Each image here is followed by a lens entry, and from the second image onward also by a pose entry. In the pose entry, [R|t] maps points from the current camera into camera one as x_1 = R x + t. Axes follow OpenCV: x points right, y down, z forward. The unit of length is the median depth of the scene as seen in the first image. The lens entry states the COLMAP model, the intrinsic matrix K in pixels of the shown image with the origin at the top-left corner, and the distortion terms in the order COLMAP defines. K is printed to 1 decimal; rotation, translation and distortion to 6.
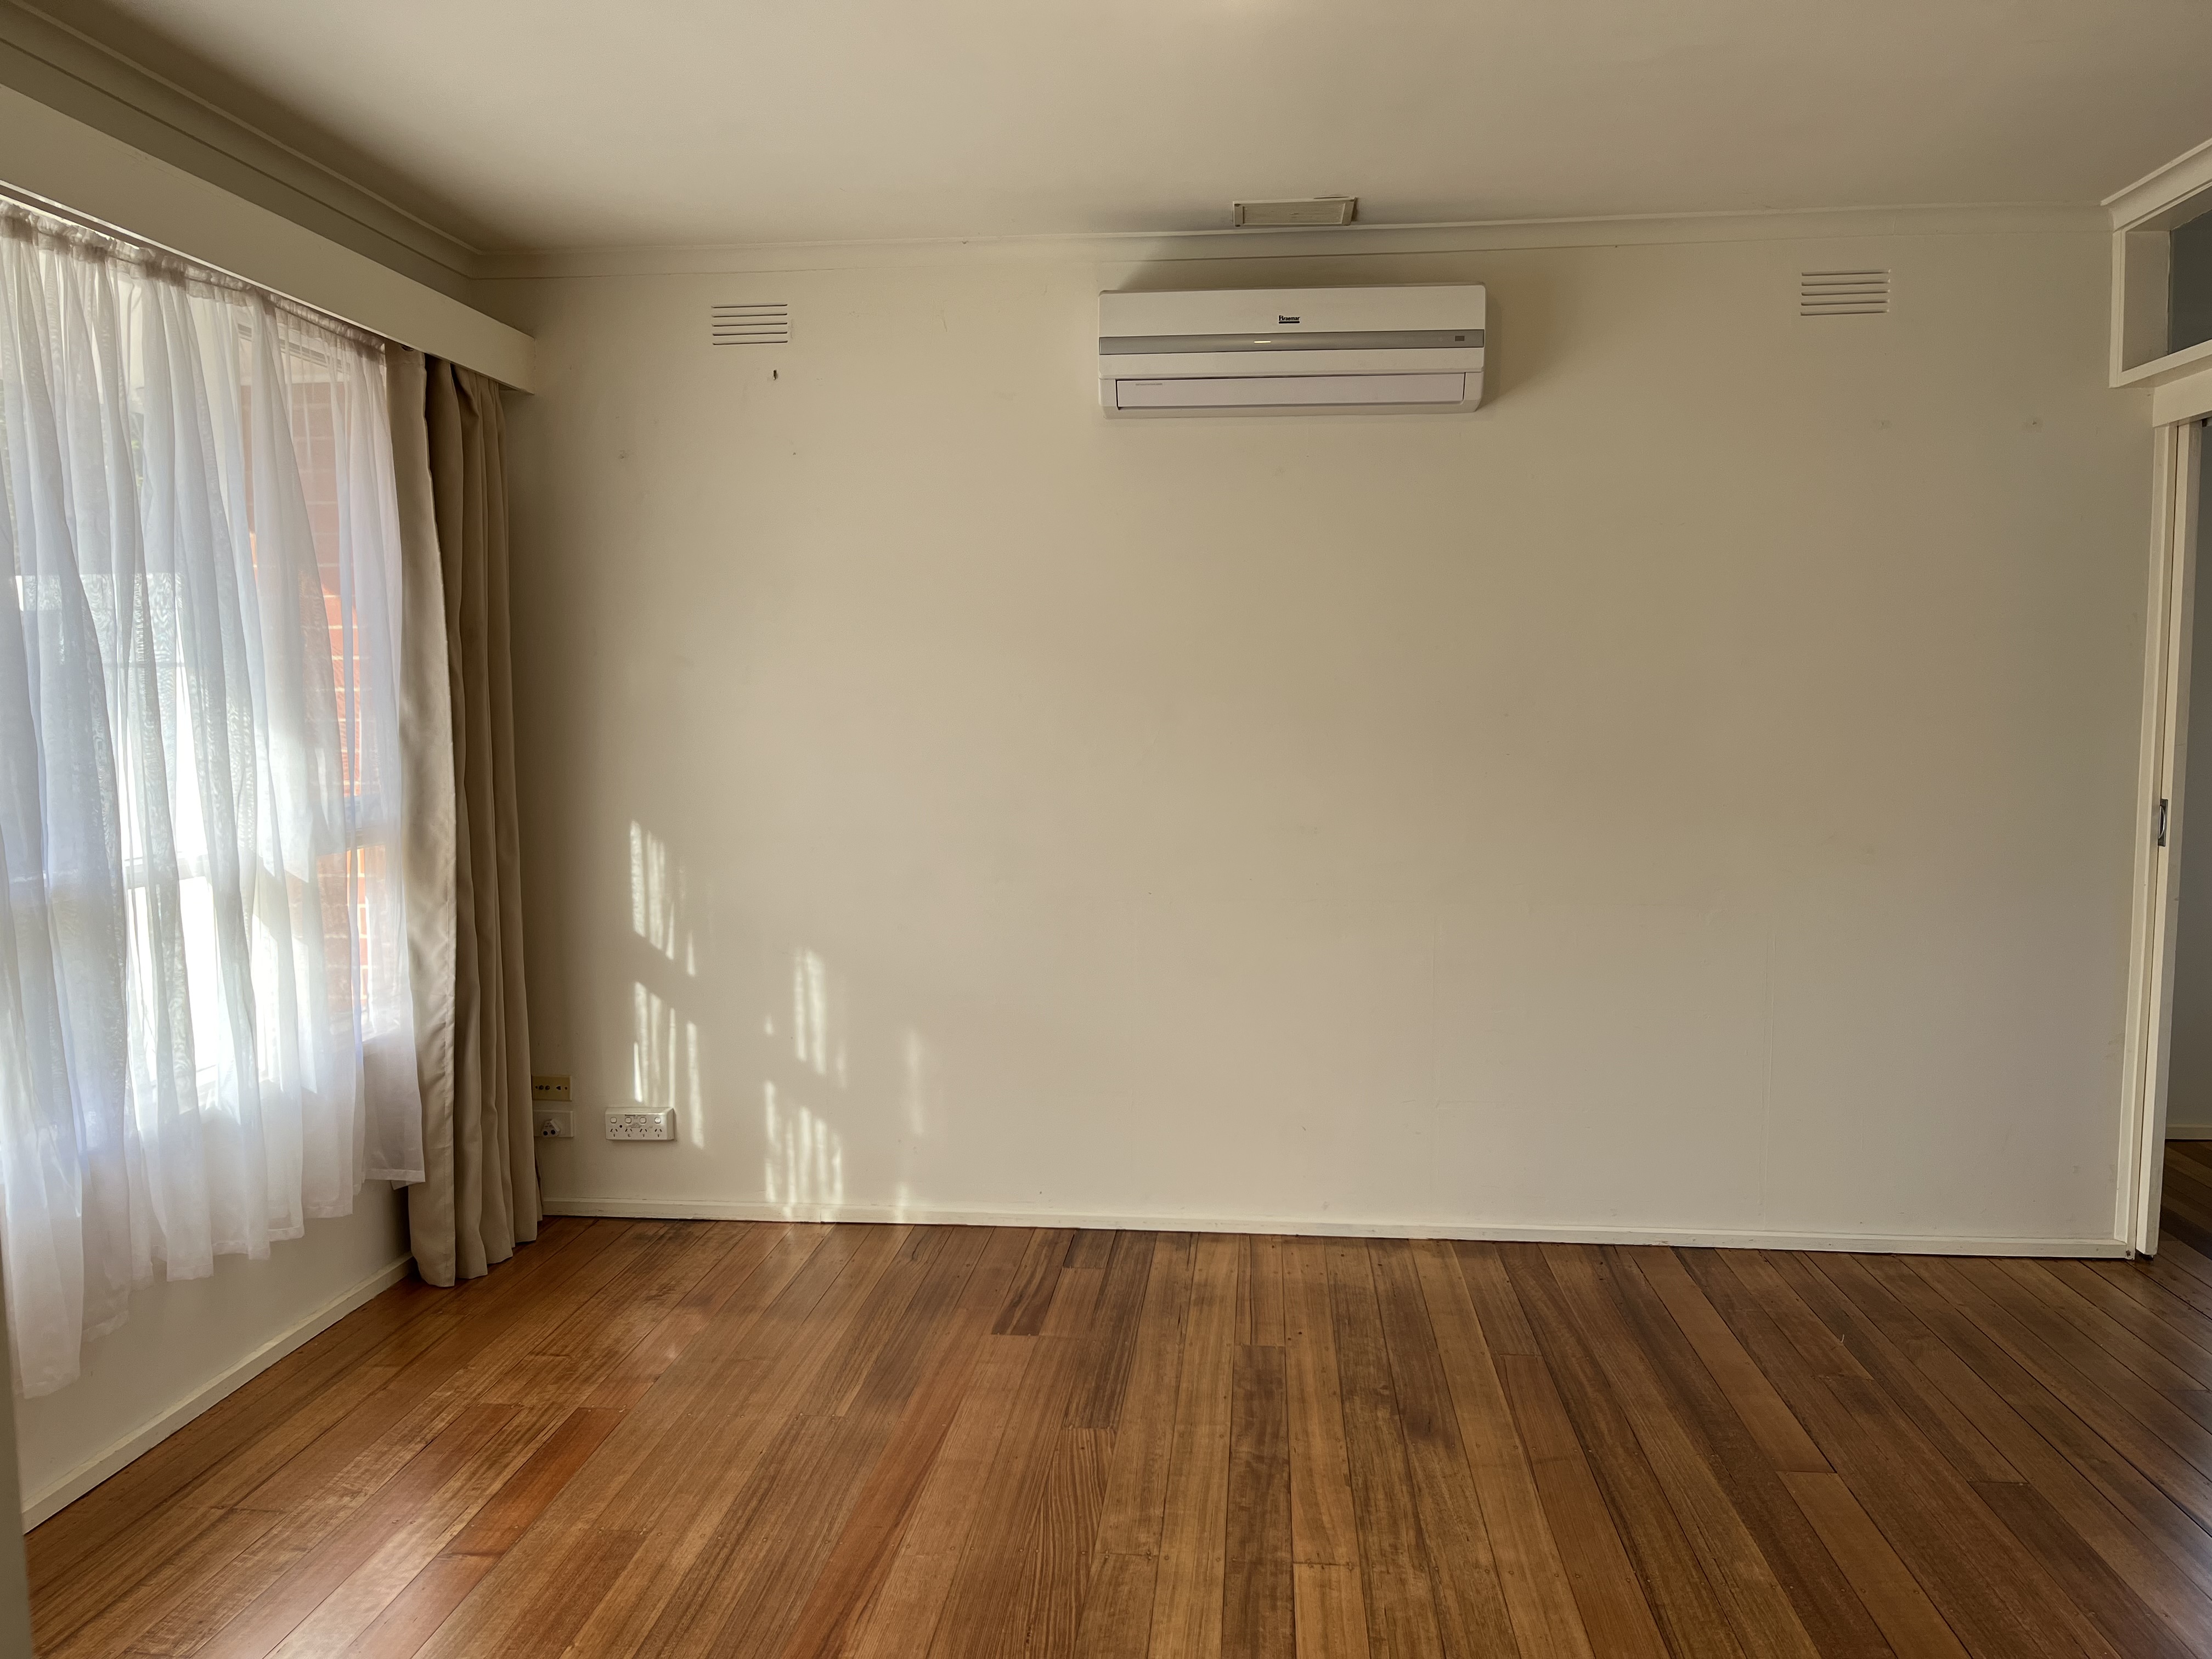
lens RADIAL K [[1664.9, 0, 1107.3], [0, 1664.9, 836.0], [0, 0, 1]] dist [0.054412, -0.088731]
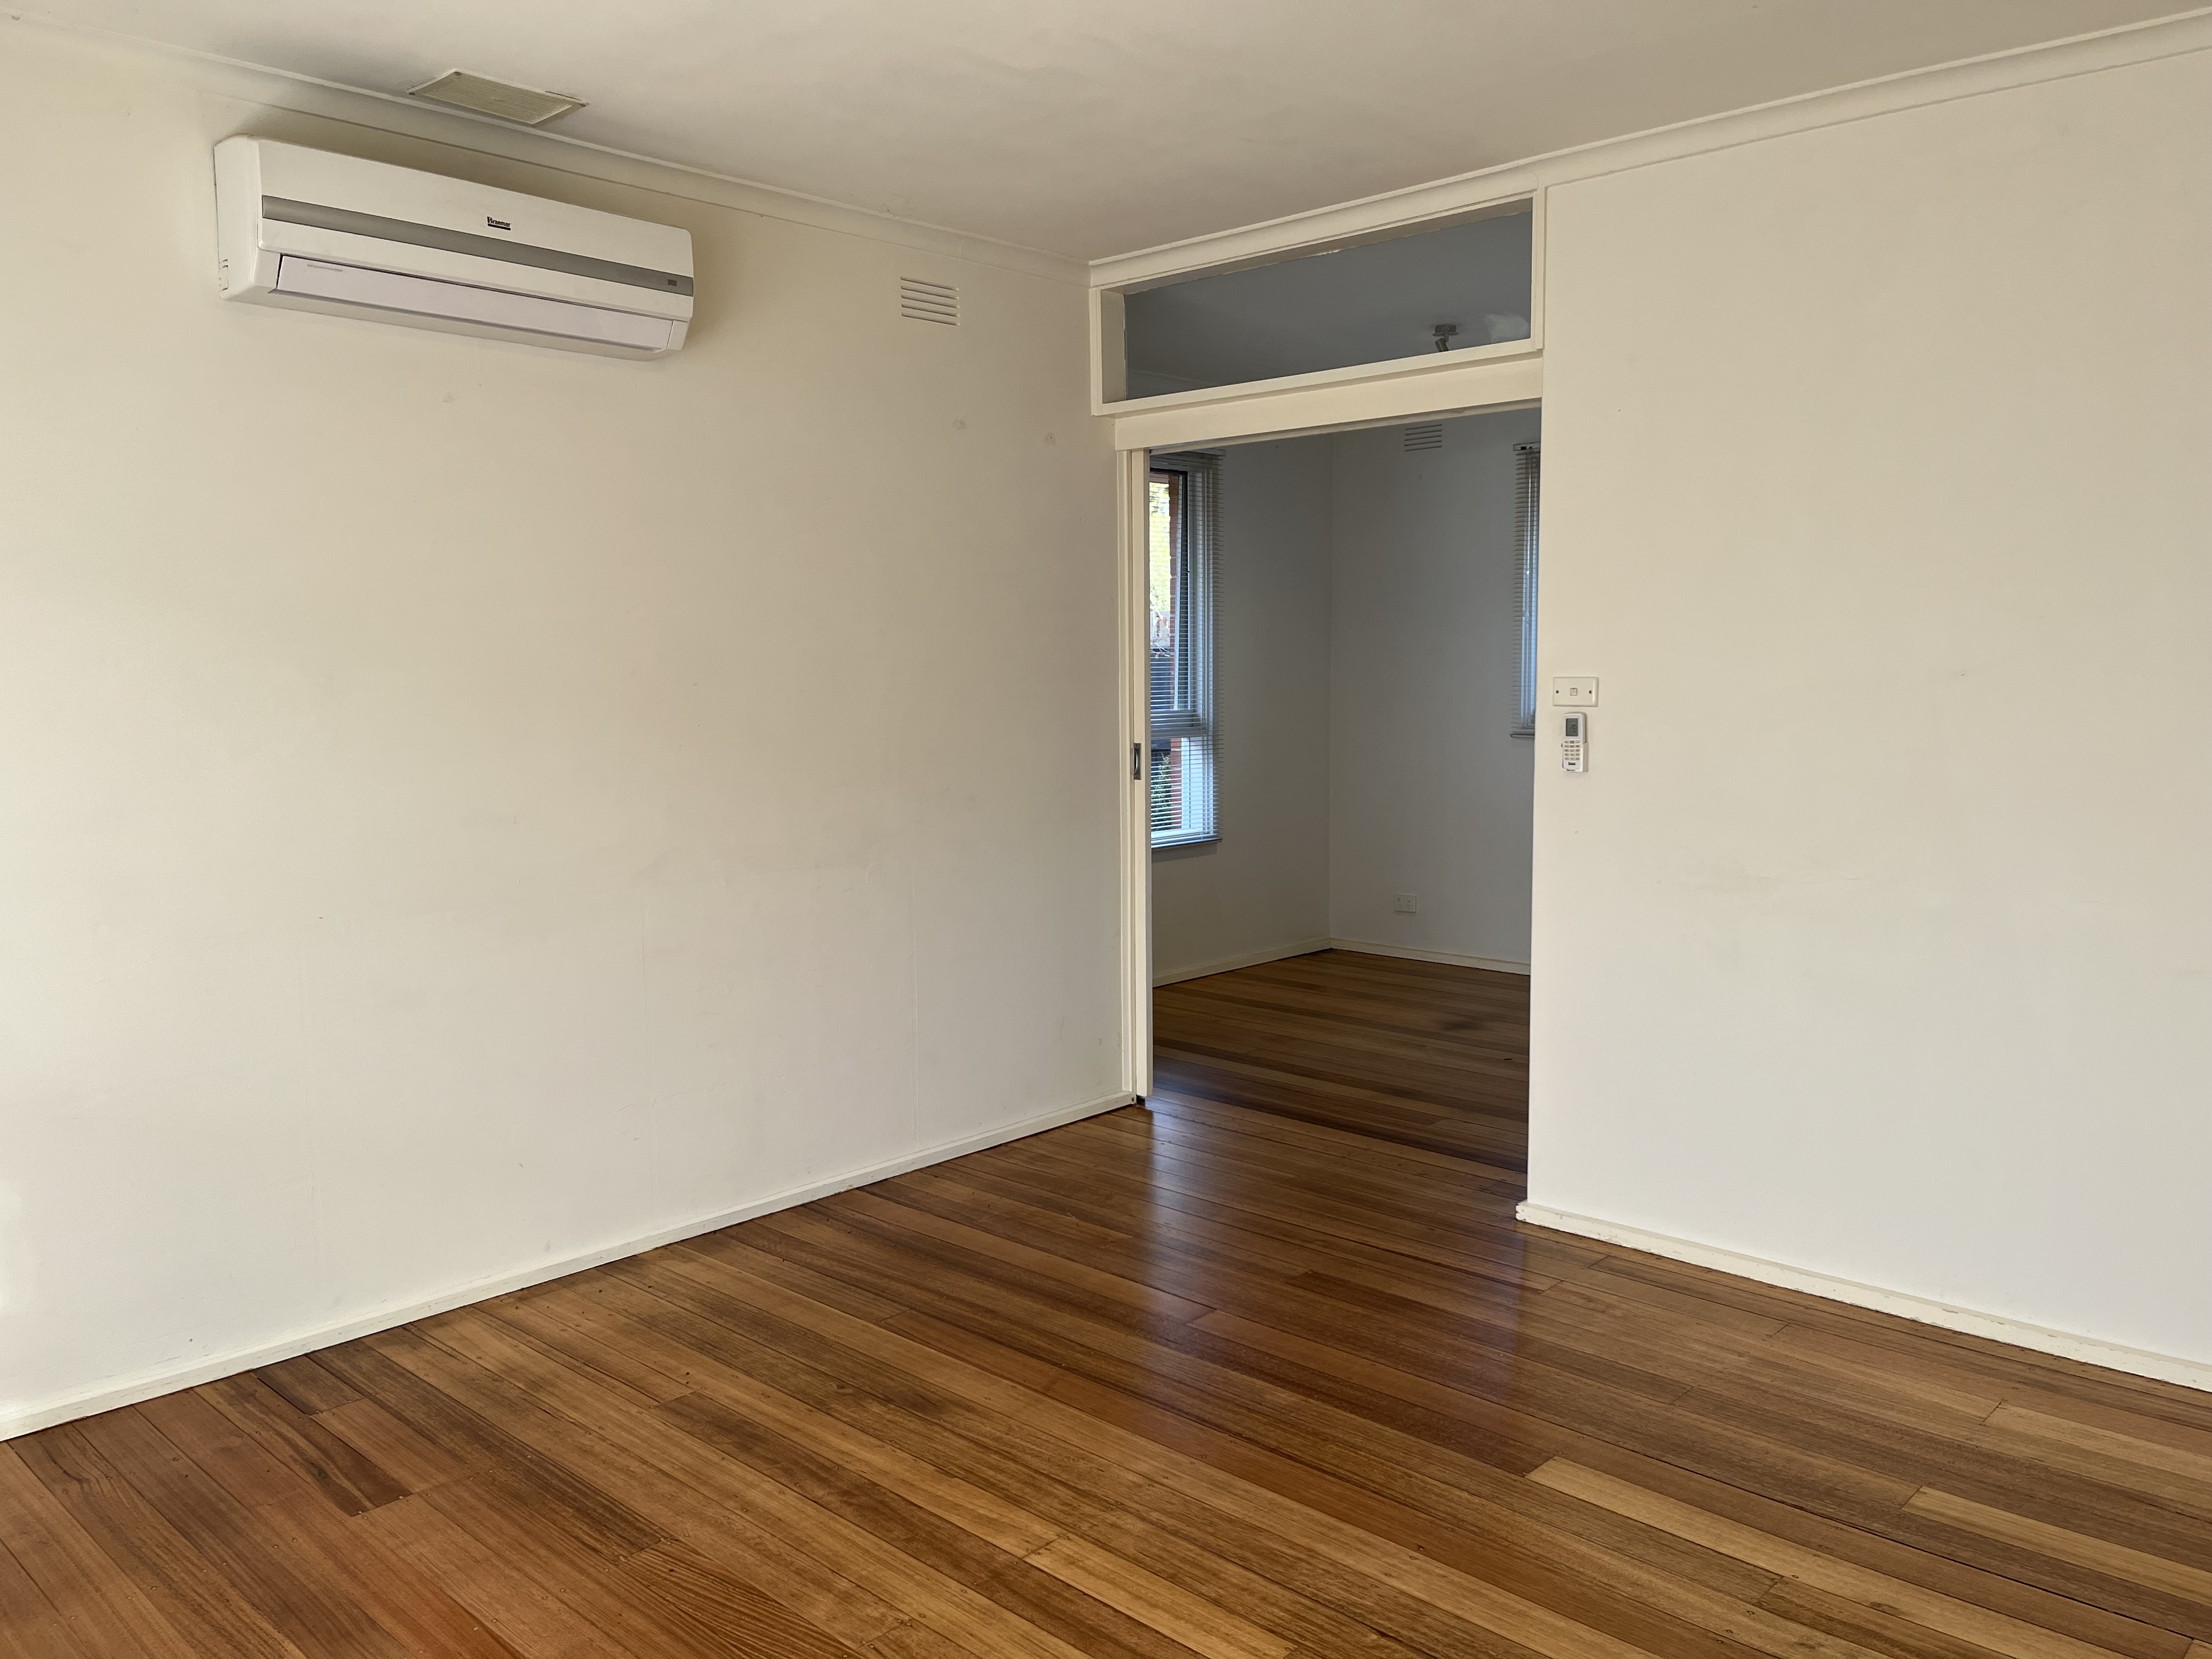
lens RADIAL K [[1664.9, 0, 1105.3], [0, 1664.9, 824.7], [0, 0, 1]] dist [0.054412, -0.088731]
pose [[0.607678, -0.081170, 0.790025, -0.409543], [0.071082, 0.996330, 0.047691, -0.023007], [-0.790996, 0.027176, 0.611217, 0.245879]]
